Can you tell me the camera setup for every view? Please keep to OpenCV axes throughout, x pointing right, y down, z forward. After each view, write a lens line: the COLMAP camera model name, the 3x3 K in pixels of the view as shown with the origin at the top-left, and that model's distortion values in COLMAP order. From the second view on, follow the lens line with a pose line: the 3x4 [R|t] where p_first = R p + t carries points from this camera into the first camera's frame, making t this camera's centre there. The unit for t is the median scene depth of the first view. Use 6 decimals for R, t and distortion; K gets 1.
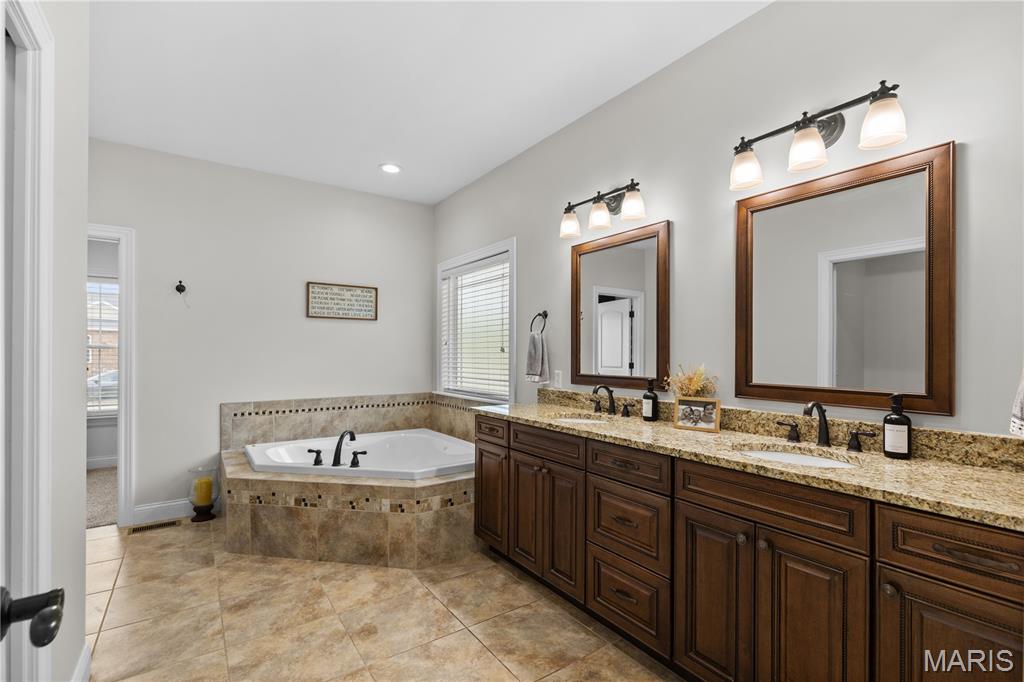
lens RADIAL K [[470.9, 0, 509.9], [0, 470.9, 350.8], [0, 0, 1]] dist [0.003950, -0.001965]
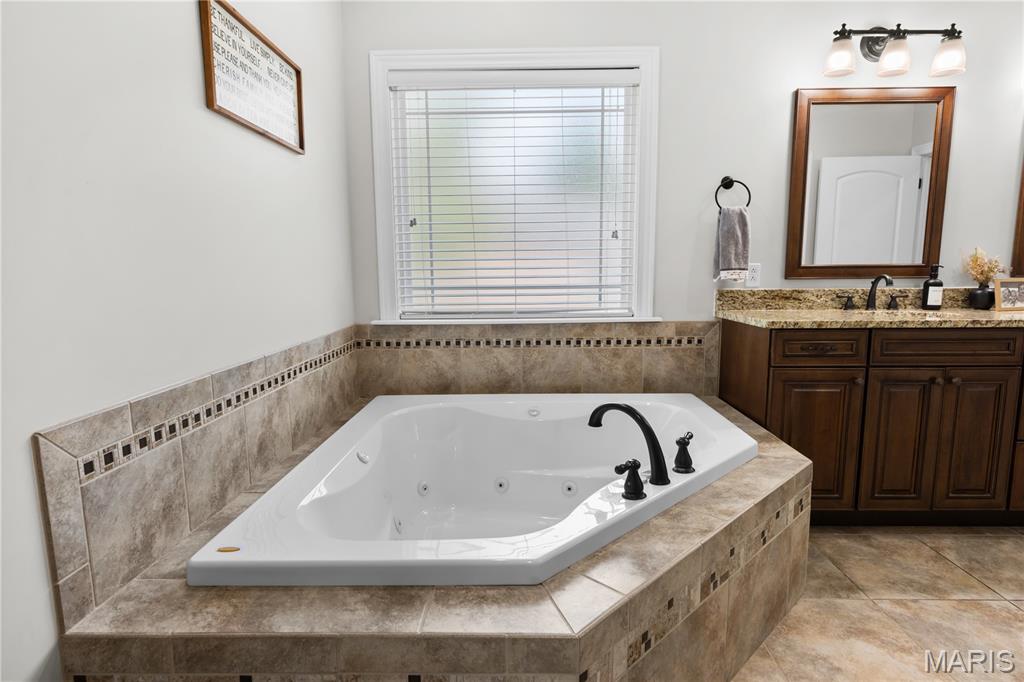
lens RADIAL K [[561.5, 0, 512.2], [0, 561.5, 340.7], [0, 0, 1]] dist [-0.002016, 0.001585]
pose [[0.571338, -0.116069, 0.812466, -0.939805], [0.005695, 0.990486, 0.137497, 0.044671], [-0.820695, -0.073930, 0.566563, 0.909287]]
